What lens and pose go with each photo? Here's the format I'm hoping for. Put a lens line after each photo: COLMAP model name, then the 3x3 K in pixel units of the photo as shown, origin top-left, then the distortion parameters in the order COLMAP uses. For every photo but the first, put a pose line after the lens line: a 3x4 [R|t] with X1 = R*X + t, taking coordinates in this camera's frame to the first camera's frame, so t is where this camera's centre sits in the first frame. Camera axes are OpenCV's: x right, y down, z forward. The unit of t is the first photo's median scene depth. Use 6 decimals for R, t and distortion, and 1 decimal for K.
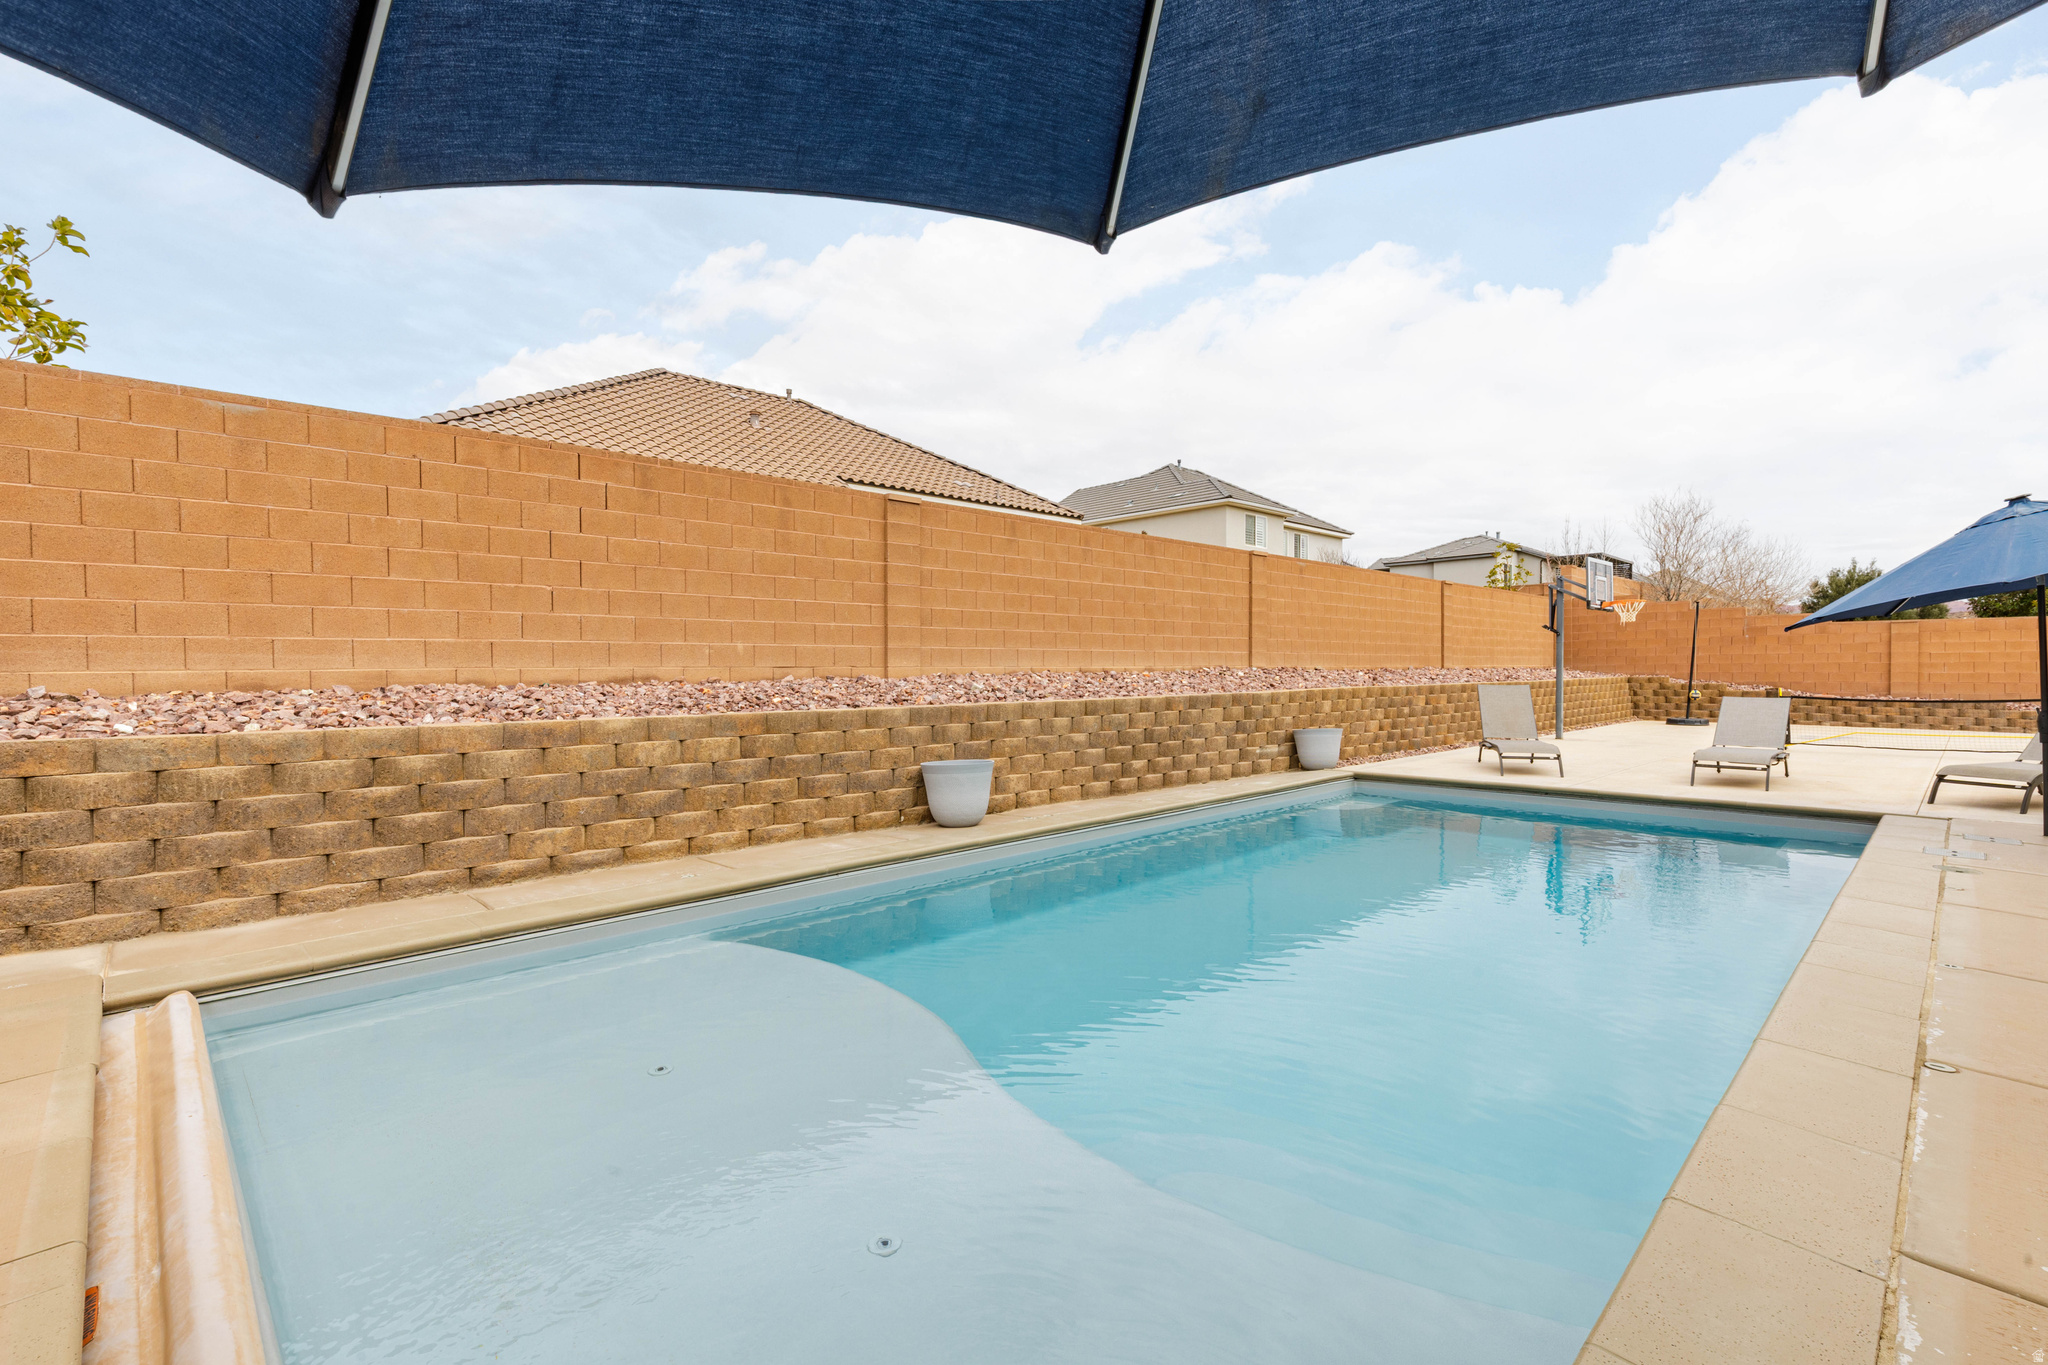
lens RADIAL K [[918.1, 0, 1025.4], [0, 918.1, 669.0], [0, 0, 1]] dist [-0.000016, -0.000285]
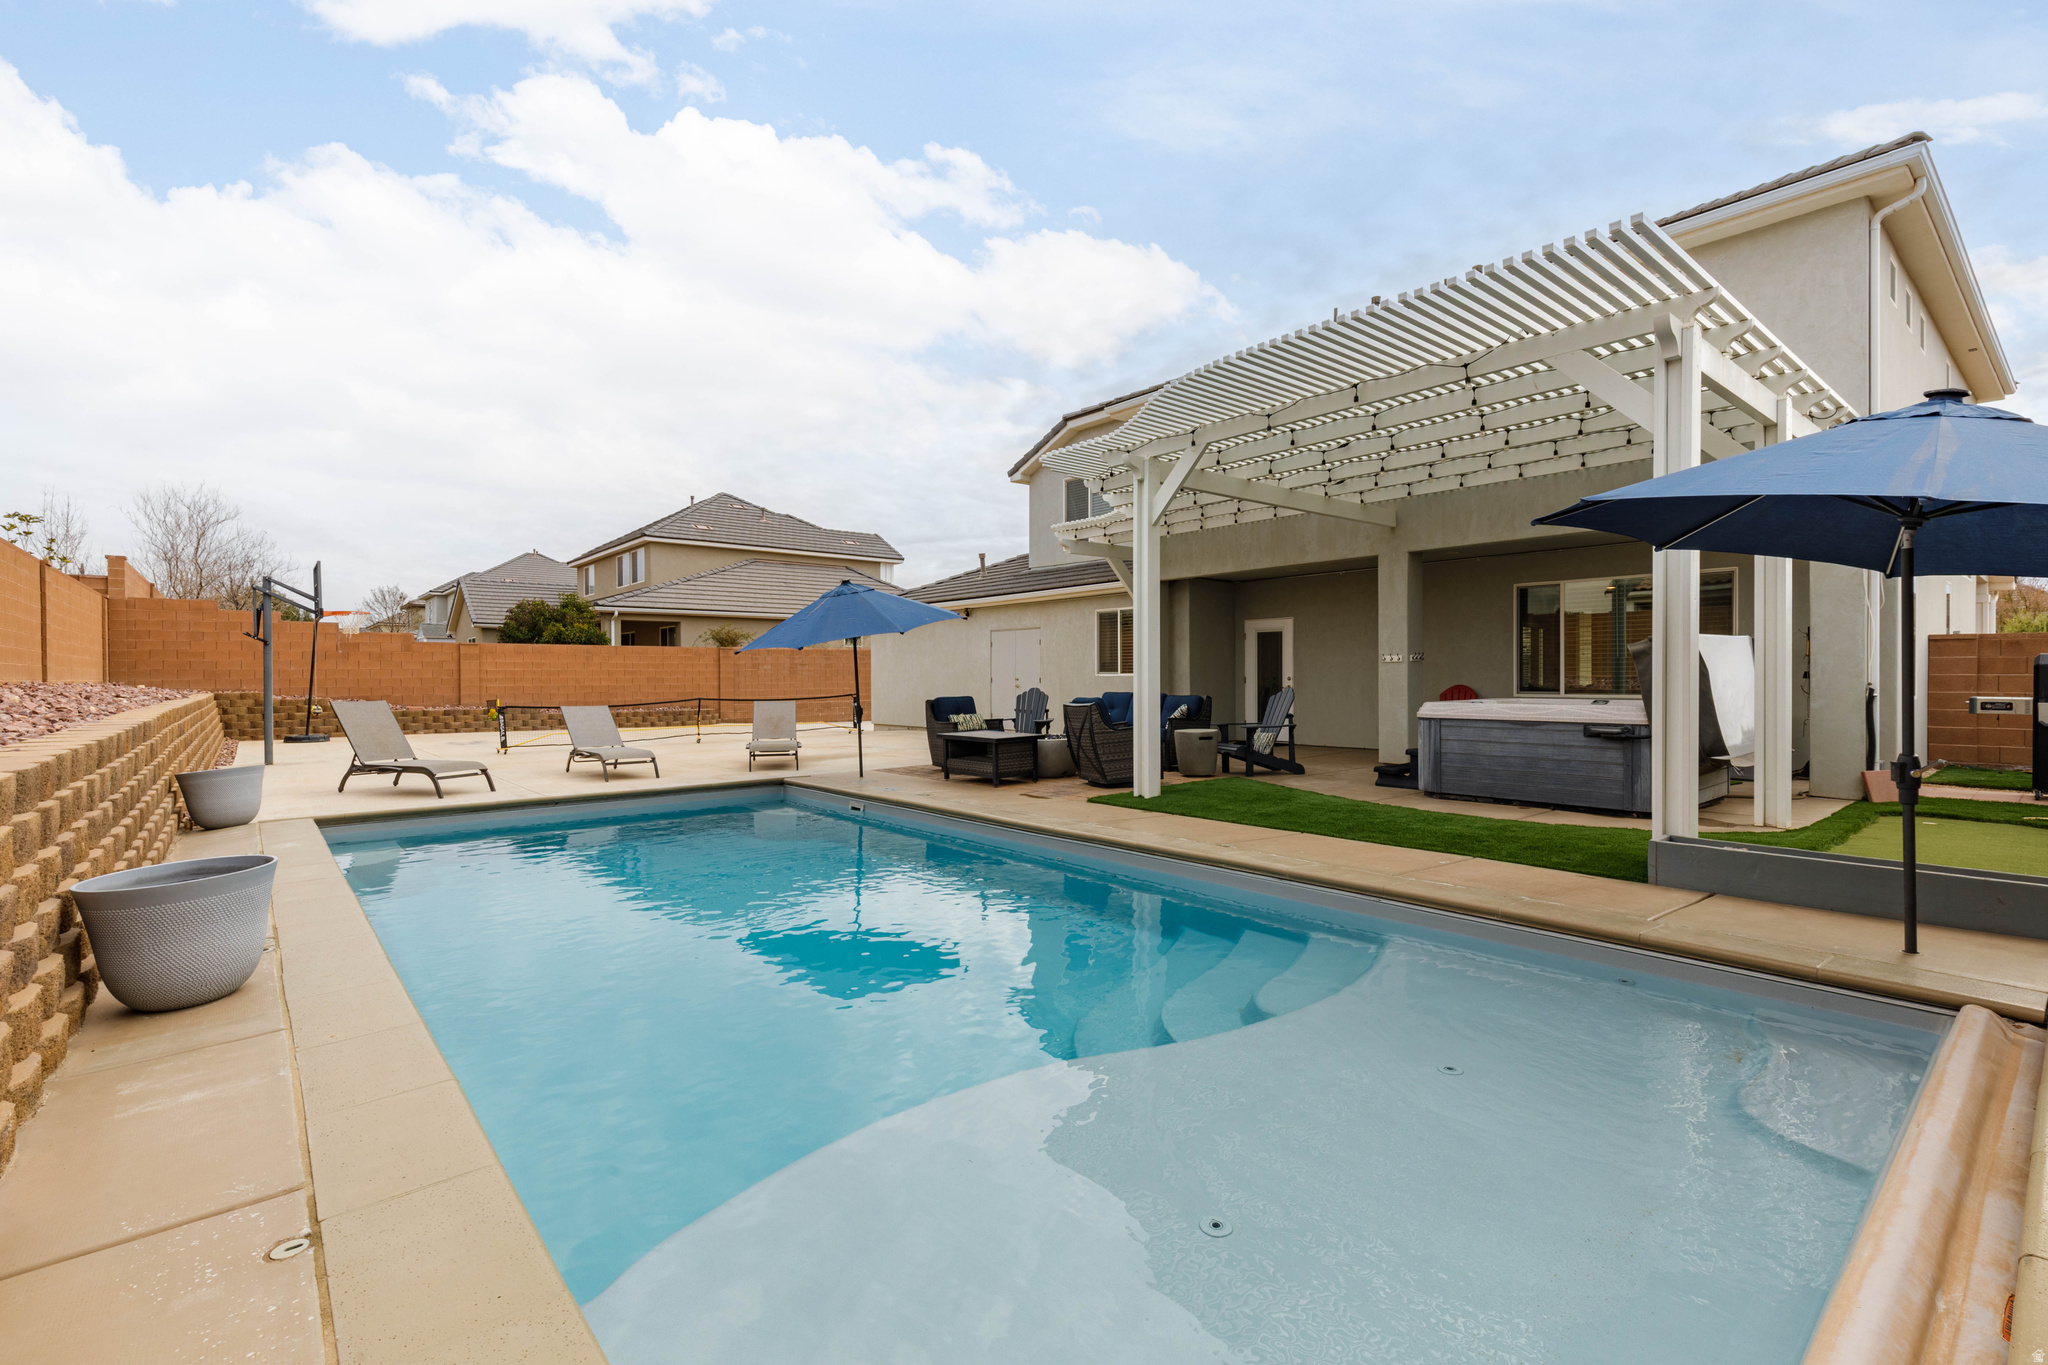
lens RADIAL K [[918.1, 0, 1025.4], [0, 918.1, 669.0], [0, 0, 1]] dist [-0.000016, -0.000285]
pose [[0.068220, 0.012572, 0.997591, -0.194524], [0.005347, 0.999902, -0.012967, 0.000923], [-0.997656, 0.006219, 0.068146, 0.185560]]
